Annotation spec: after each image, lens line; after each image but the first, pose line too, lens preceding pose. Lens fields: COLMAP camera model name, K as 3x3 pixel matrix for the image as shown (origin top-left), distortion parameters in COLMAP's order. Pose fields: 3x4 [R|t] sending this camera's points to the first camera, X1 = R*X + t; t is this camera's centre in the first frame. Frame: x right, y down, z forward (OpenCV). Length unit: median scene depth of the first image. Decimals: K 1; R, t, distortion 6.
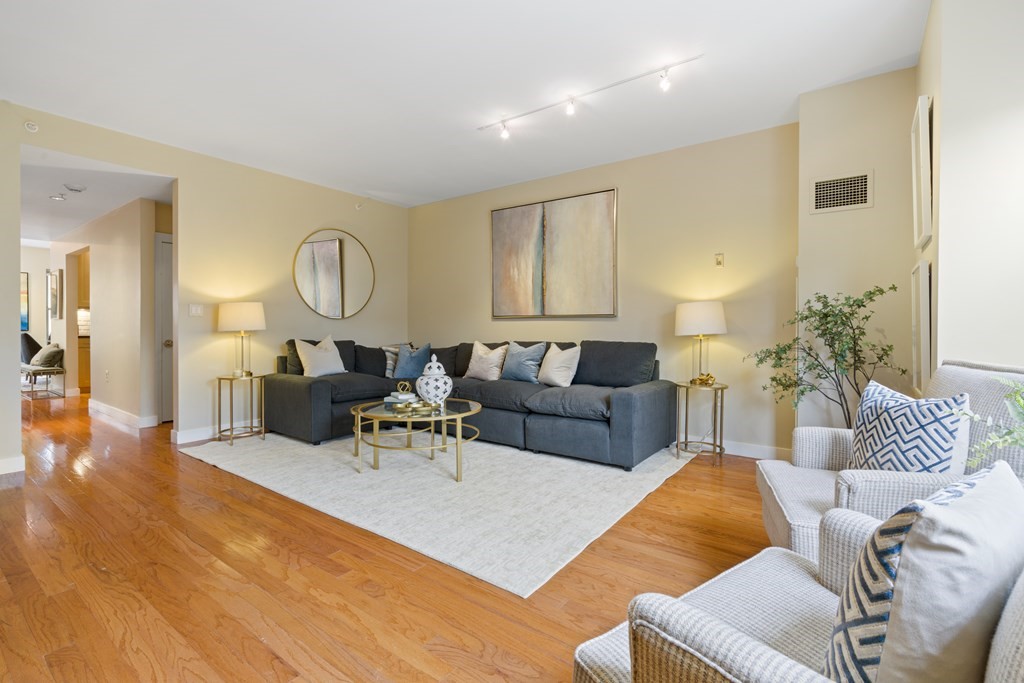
lens RADIAL K [[460.3, 0, 514.4], [0, 460.3, 339.7], [0, 0, 1]] dist [-0.001677, 0.000530]
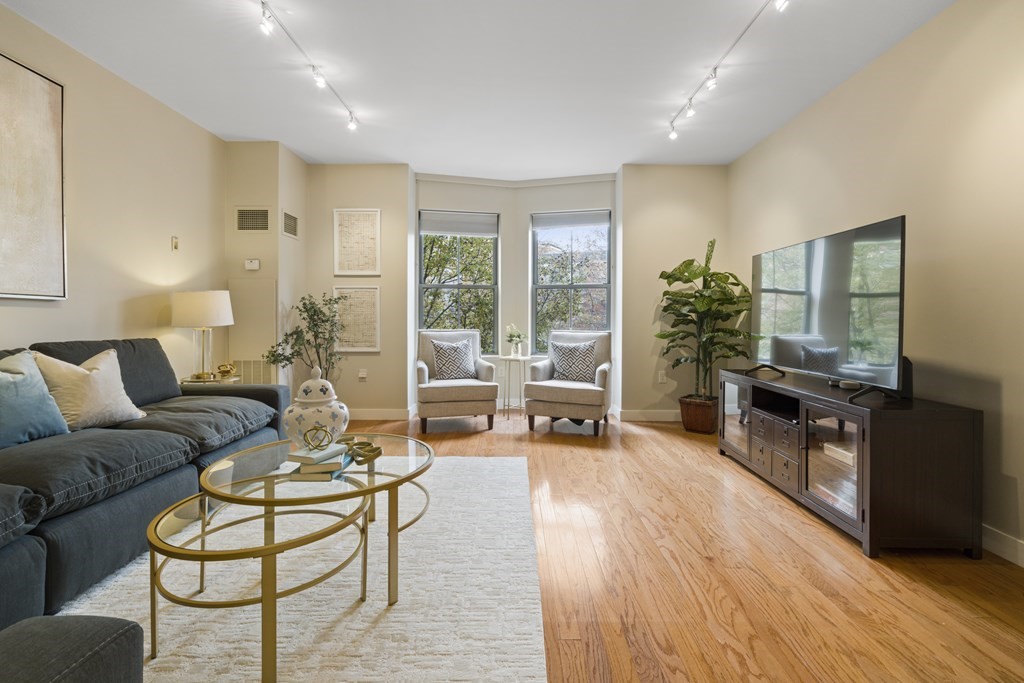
lens RADIAL K [[464.4, 0, 512.6], [0, 464.4, 353.6], [0, 0, 1]] dist [-0.002157, 0.000527]
pose [[-0.588282, -0.061281, 0.806331, -1.008025], [0.014349, 0.996176, 0.086177, -0.039462], [-0.808529, 0.062267, -0.585153, 1.455991]]
